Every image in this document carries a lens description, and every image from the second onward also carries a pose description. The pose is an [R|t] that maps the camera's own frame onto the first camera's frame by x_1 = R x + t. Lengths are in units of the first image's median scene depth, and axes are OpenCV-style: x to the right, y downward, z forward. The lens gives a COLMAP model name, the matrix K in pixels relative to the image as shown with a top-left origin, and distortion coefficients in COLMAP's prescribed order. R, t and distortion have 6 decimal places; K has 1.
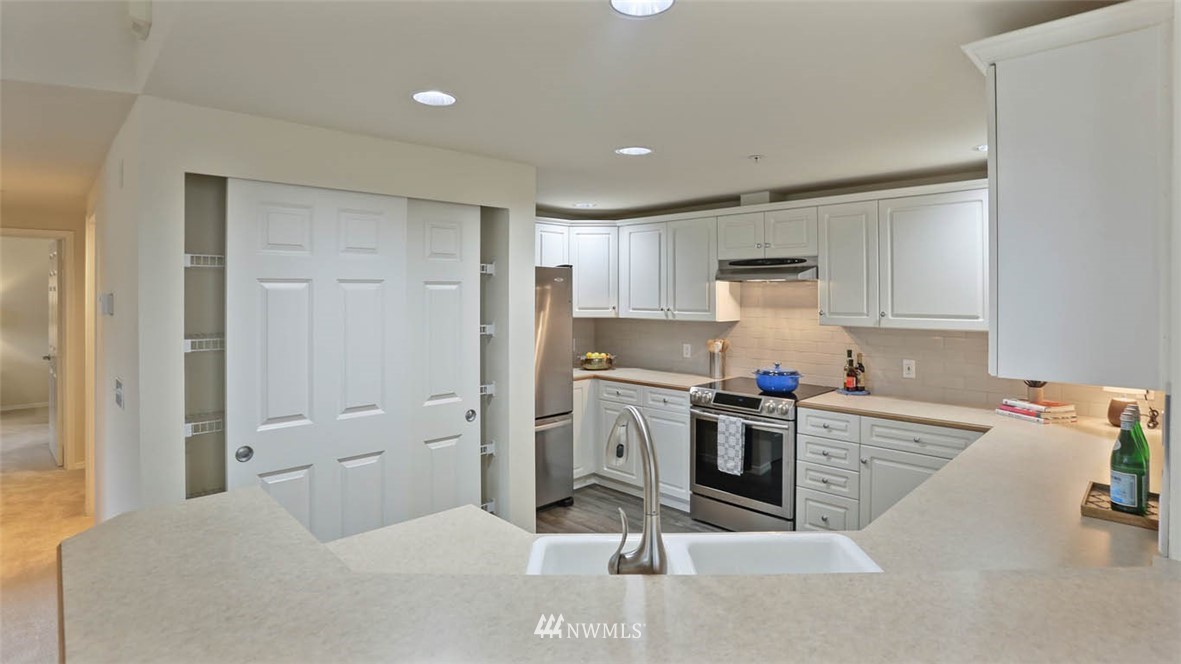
lens RADIAL K [[592.8, 0, 588.4], [0, 592.8, 294.0], [0, 0, 1]] dist [-0.080657, 0.039706]
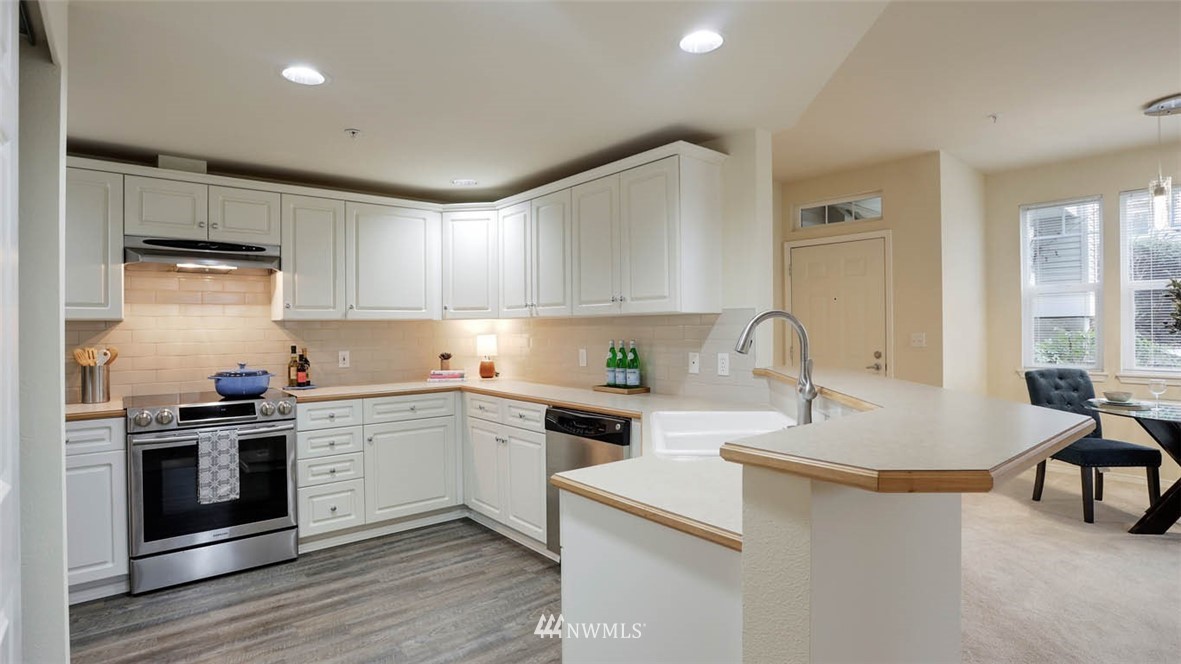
lens RADIAL K [[584.5, 0, 596.3], [0, 584.5, 329.8], [0, 0, 1]] dist [-0.078291, 0.037710]
pose [[0.073415, -0.002883, 0.997297, -0.483385], [0.008687, 0.999960, 0.002251, 0.071412], [-0.997264, 0.008499, 0.073437, 0.418636]]
